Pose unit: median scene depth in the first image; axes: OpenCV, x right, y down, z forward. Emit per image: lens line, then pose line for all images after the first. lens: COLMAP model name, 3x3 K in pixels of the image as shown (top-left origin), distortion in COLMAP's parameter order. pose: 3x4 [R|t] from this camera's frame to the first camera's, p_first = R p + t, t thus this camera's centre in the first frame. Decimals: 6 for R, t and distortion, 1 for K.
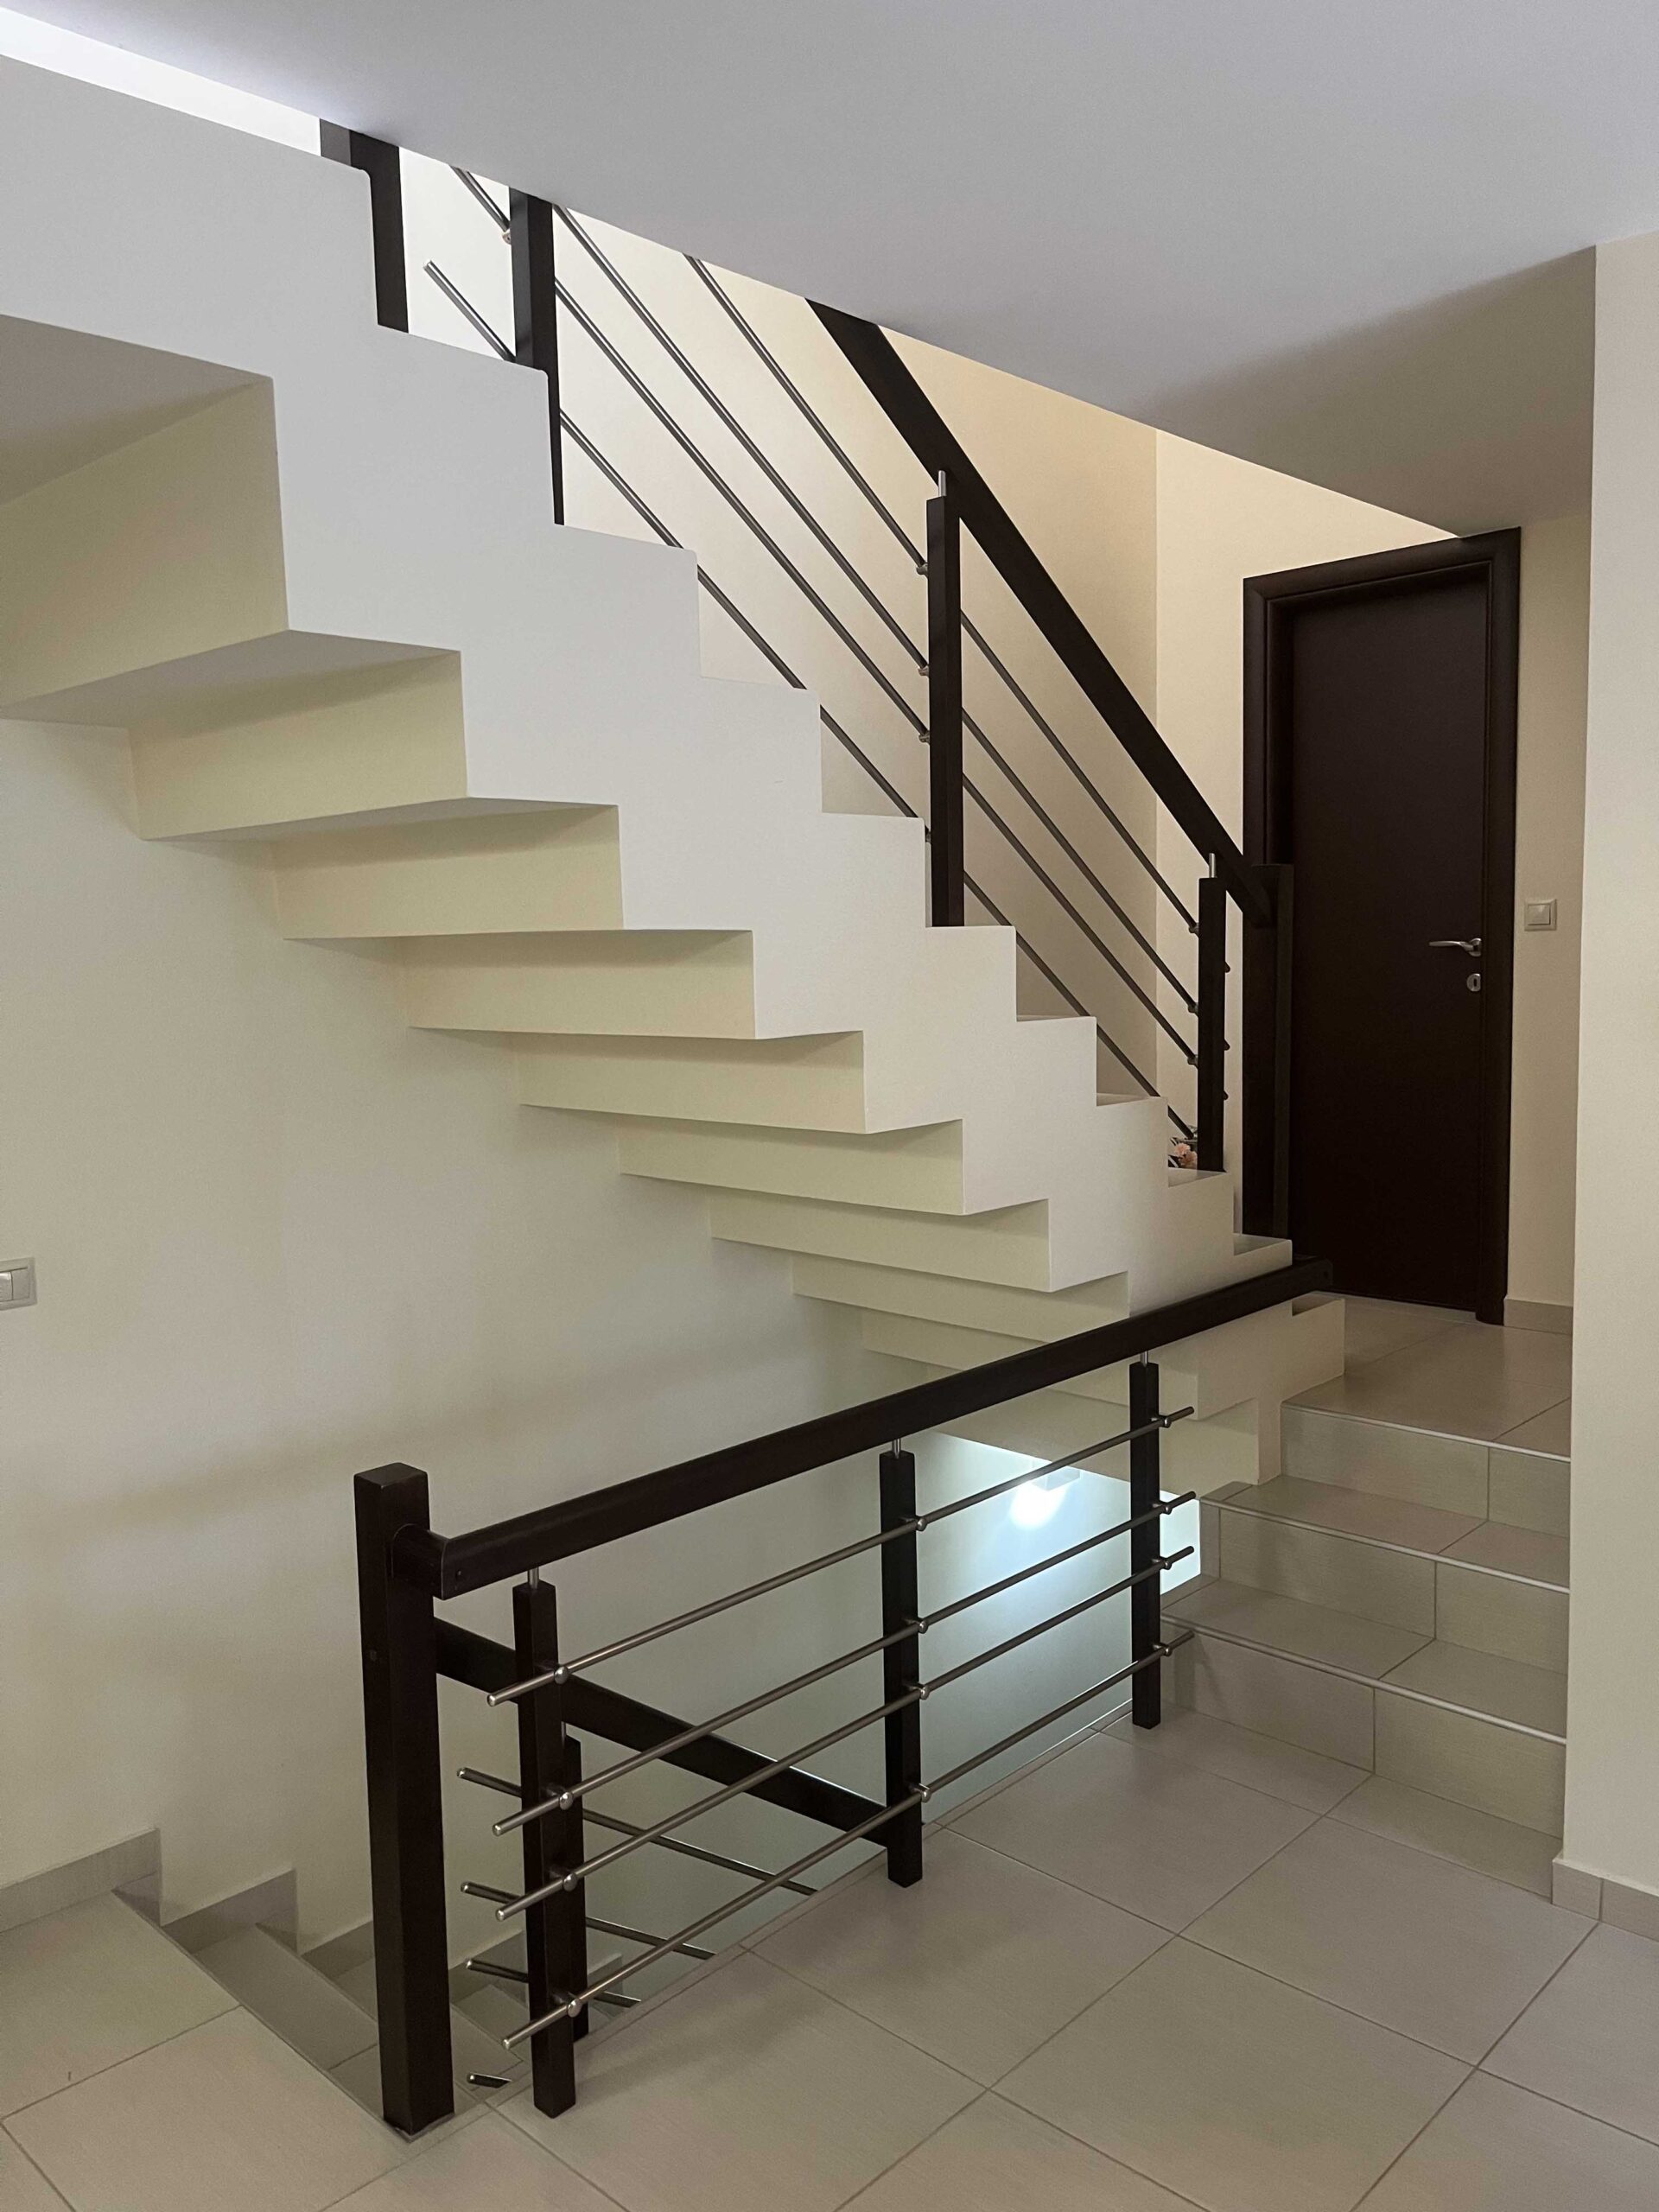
lens RADIAL K [[1691.9, 0, 824.2], [0, 1691.9, 1108.0], [0, 0, 1]] dist [0.014432, -0.025315]
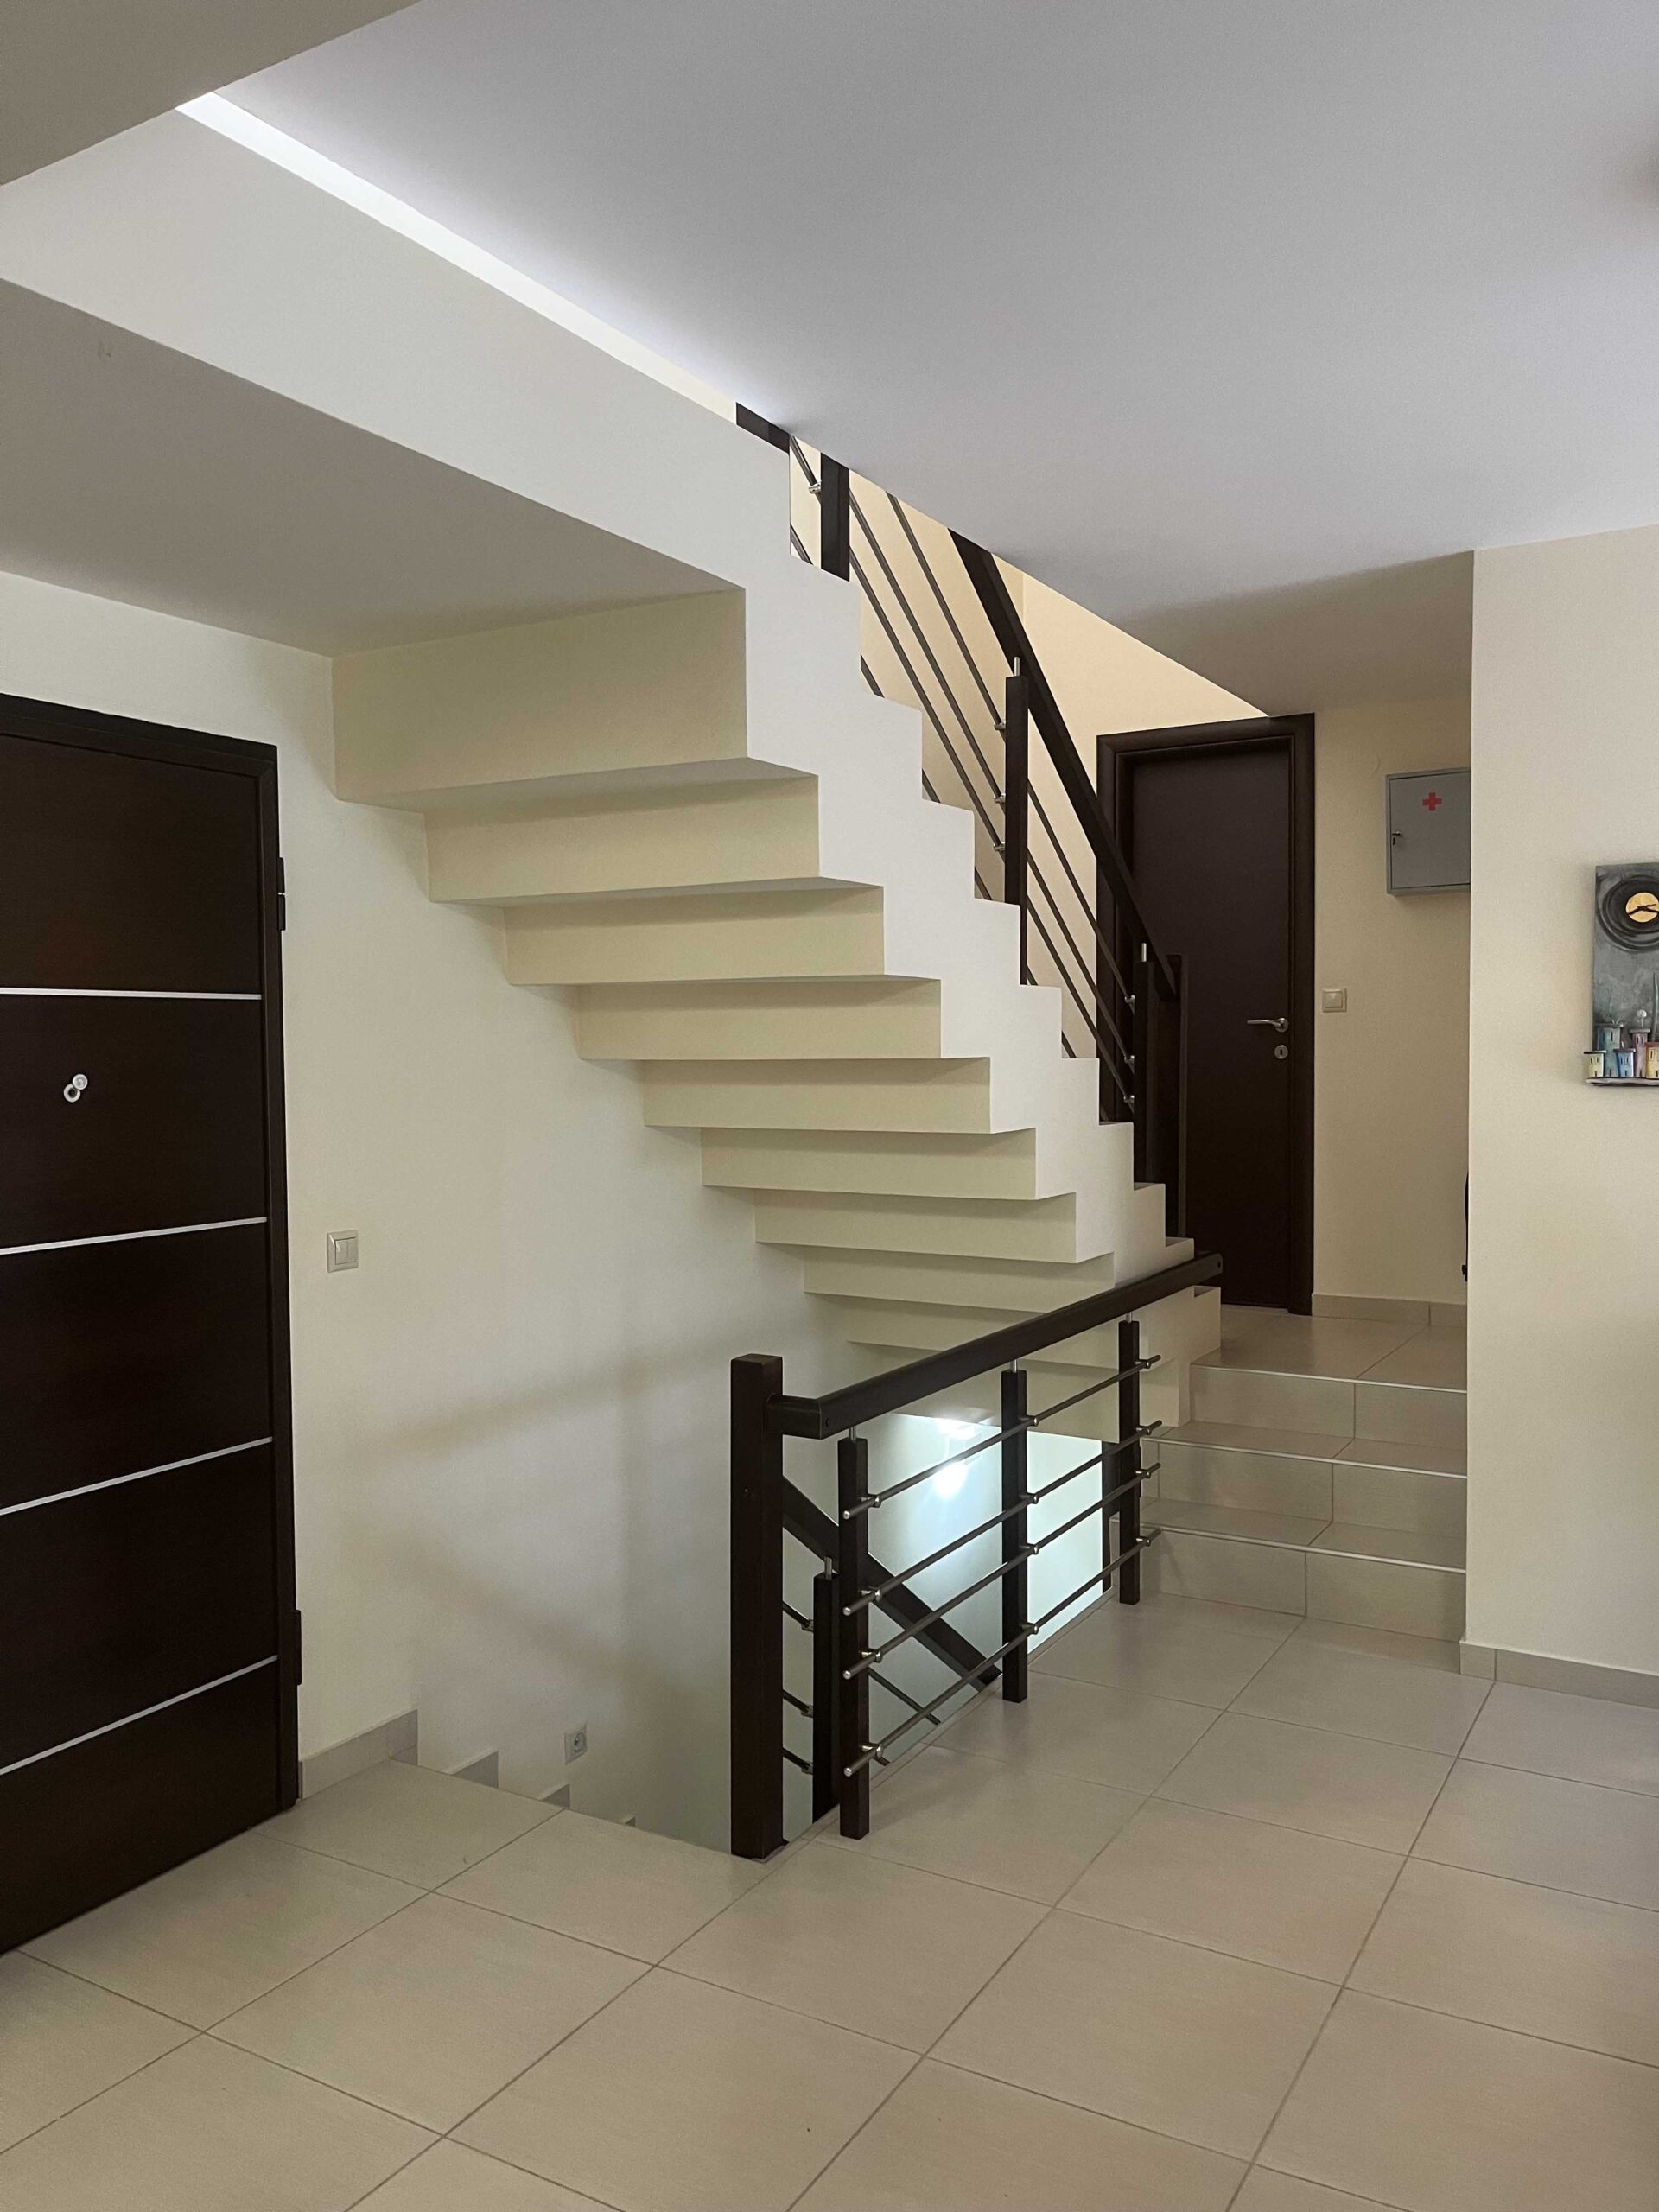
lens RADIAL K [[1691.9, 0, 829.6], [0, 1691.9, 1103.6], [0, 0, 1]] dist [0.014432, -0.025315]
pose [[0.973425, 0.003760, 0.228973, -0.341532], [0.012548, 0.997487, -0.069727, 0.070176], [-0.228660, 0.070747, 0.970932, -0.243533]]
